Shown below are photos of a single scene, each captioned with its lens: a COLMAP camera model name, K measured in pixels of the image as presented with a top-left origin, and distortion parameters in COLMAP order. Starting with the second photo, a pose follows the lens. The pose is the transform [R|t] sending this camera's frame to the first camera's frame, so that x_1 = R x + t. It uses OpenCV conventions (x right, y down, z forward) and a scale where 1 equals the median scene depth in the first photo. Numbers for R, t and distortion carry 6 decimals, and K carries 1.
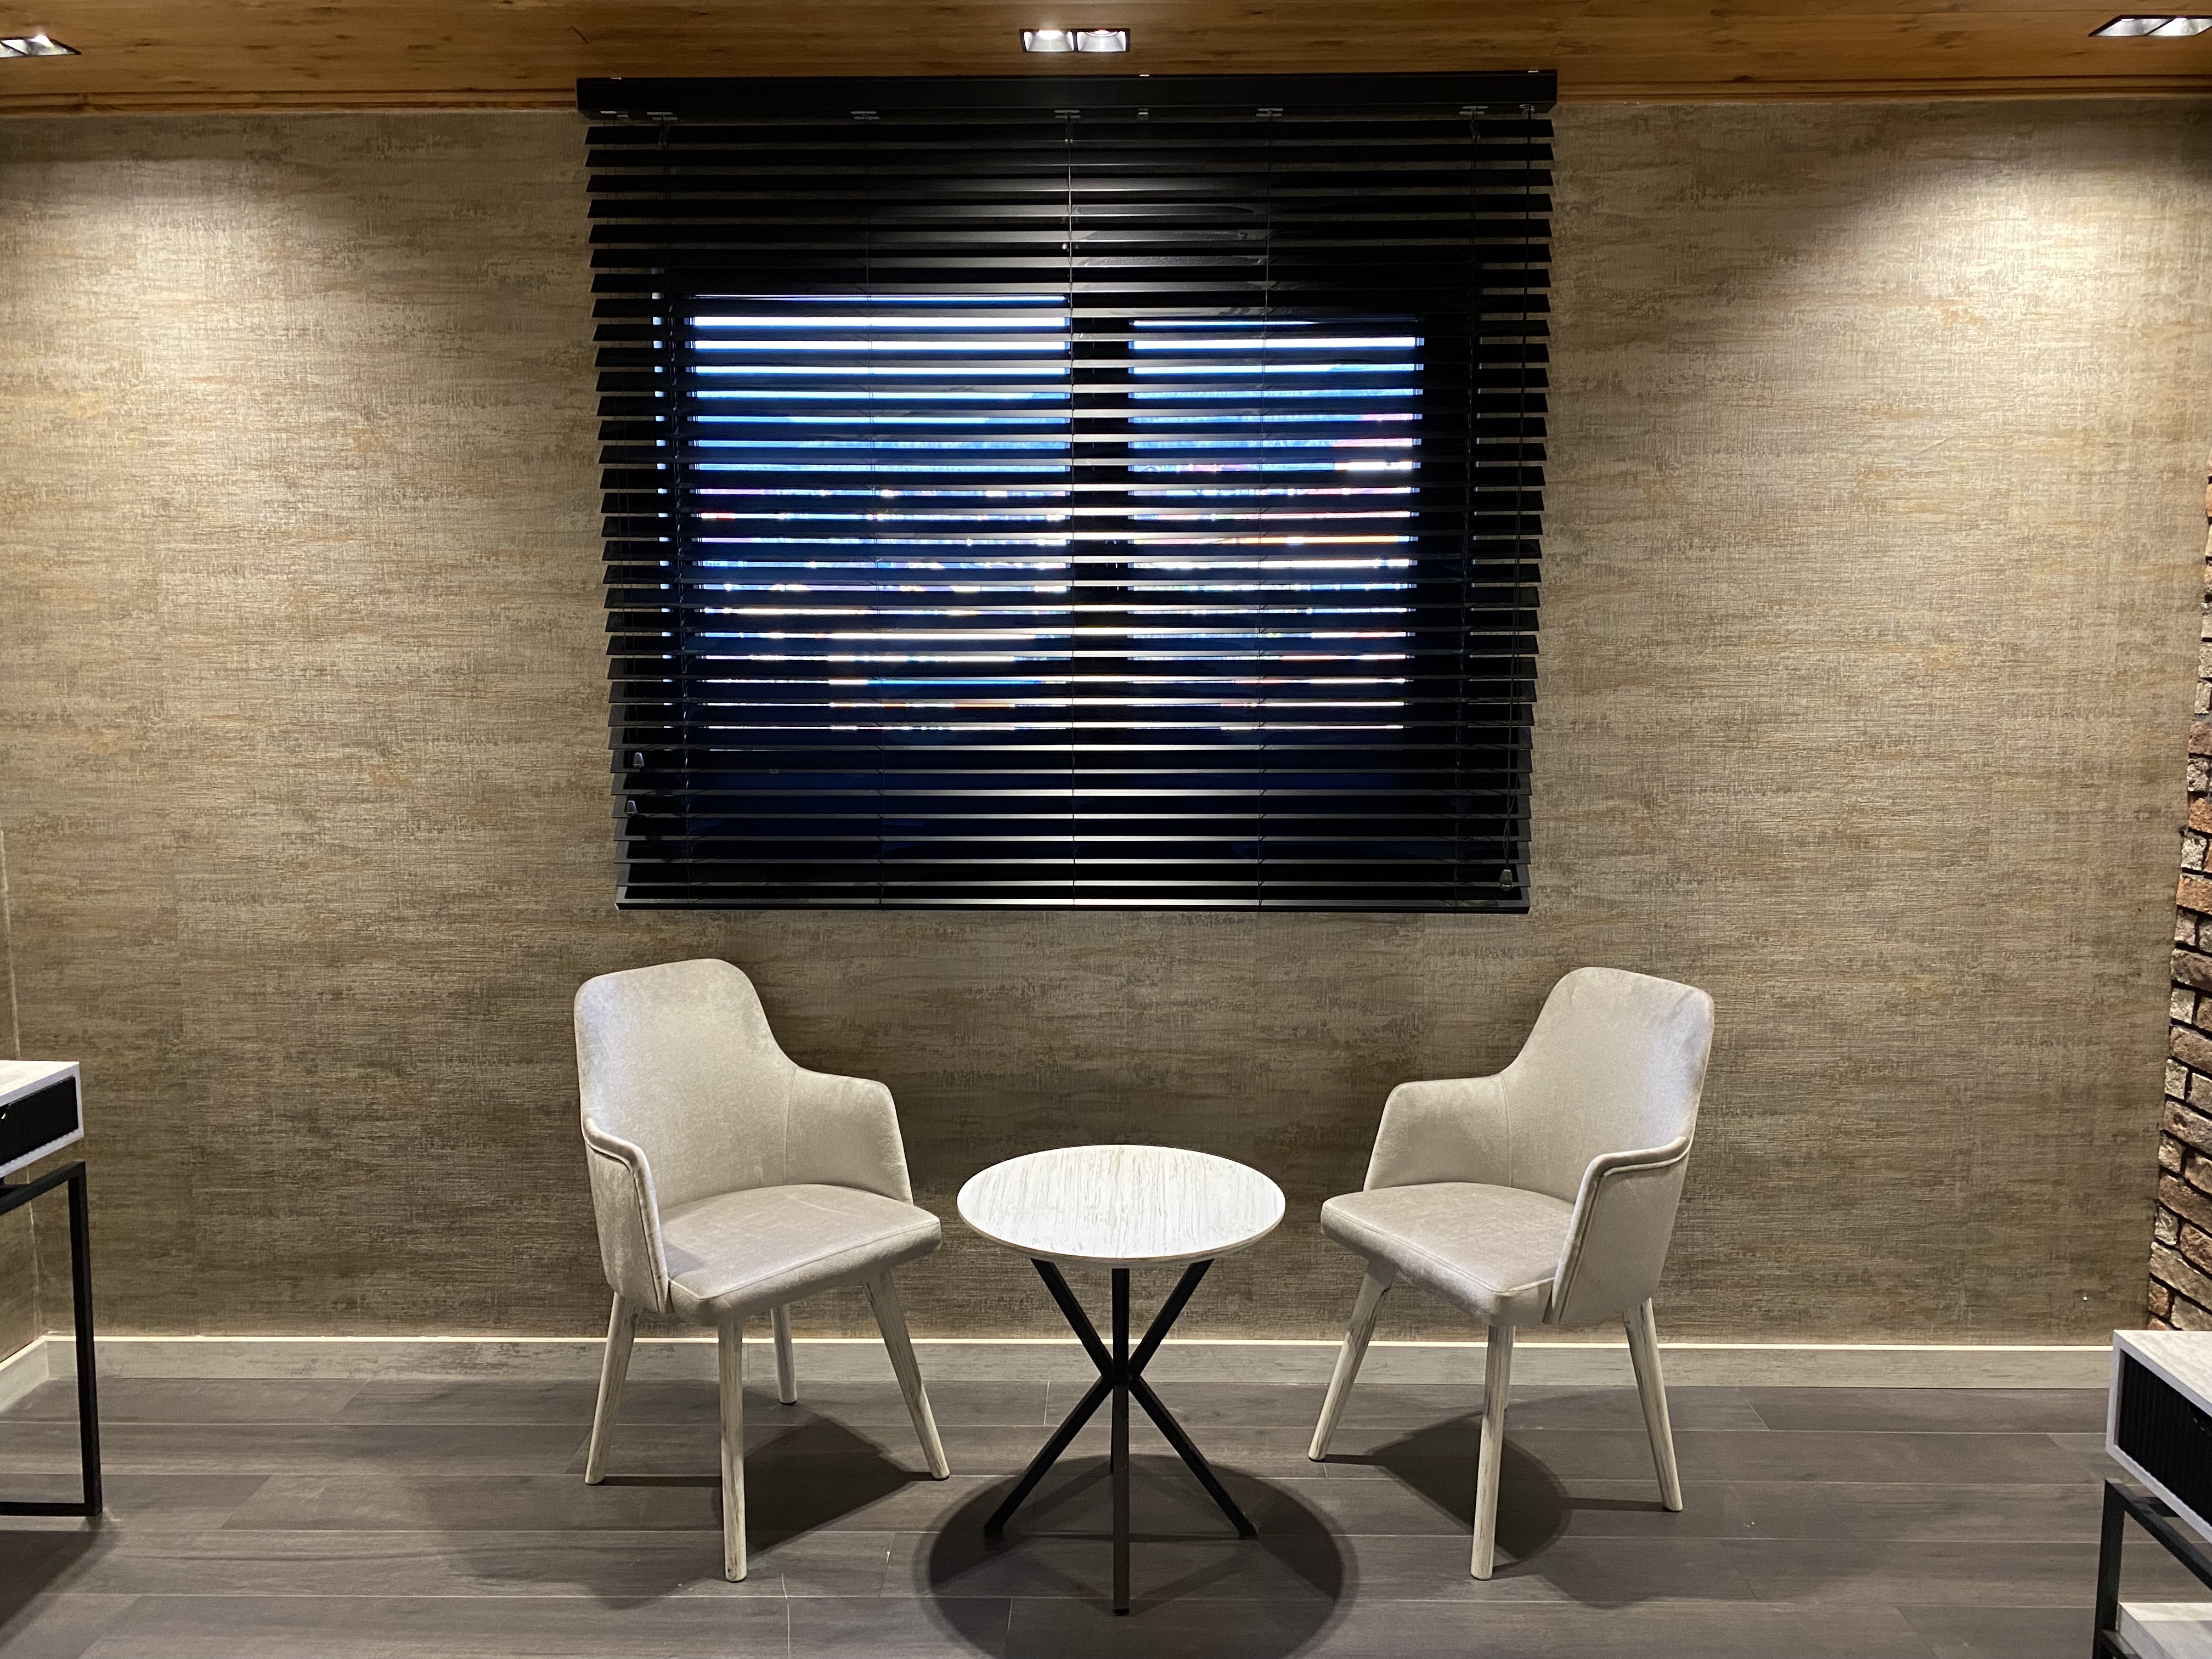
lens RADIAL K [[1687.7, 0, 1109.6], [0, 1687.7, 827.4], [0, 0, 1]] dist [0.044595, -0.056404]
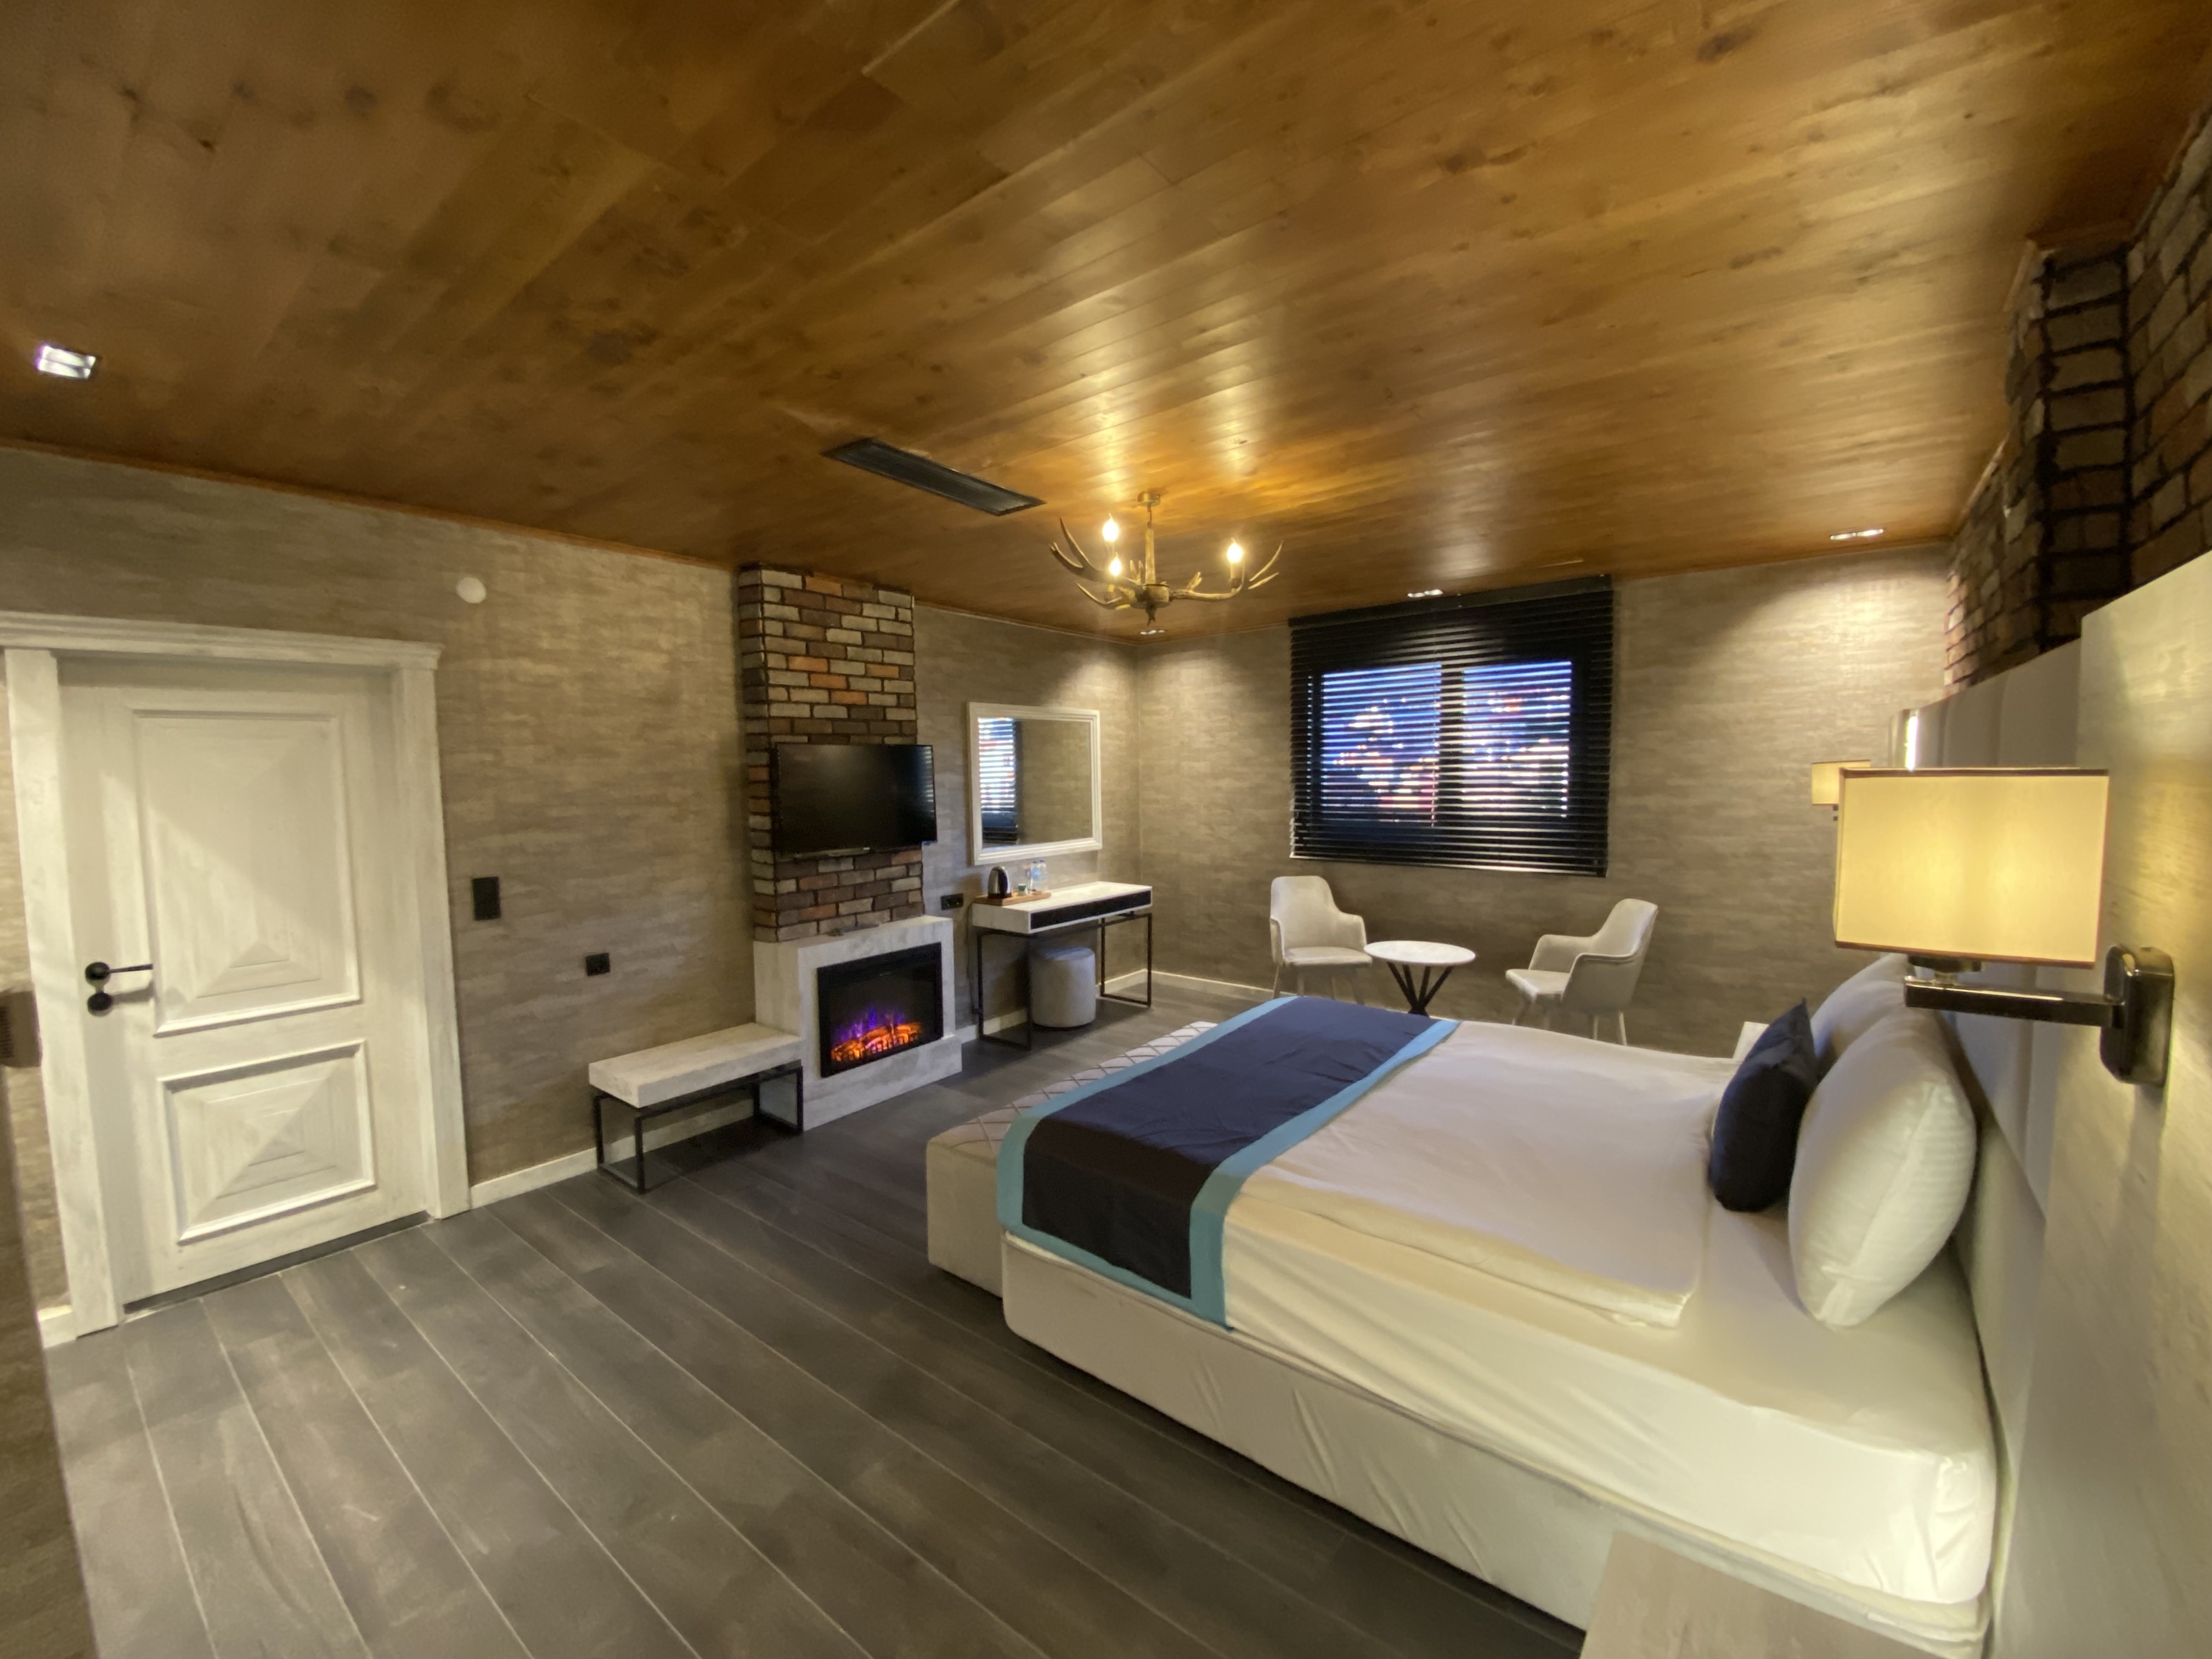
lens RADIAL K [[893.9, 0, 1073.0], [0, 893.9, 820.5], [0, 0, 1]] dist [0.005824, -0.014222]
pose [[0.776982, 0.022034, -0.629137, 0.479292], [-0.062109, 0.997195, -0.041780, 0.072504], [0.626452, 0.071537, 0.776170, -0.633812]]
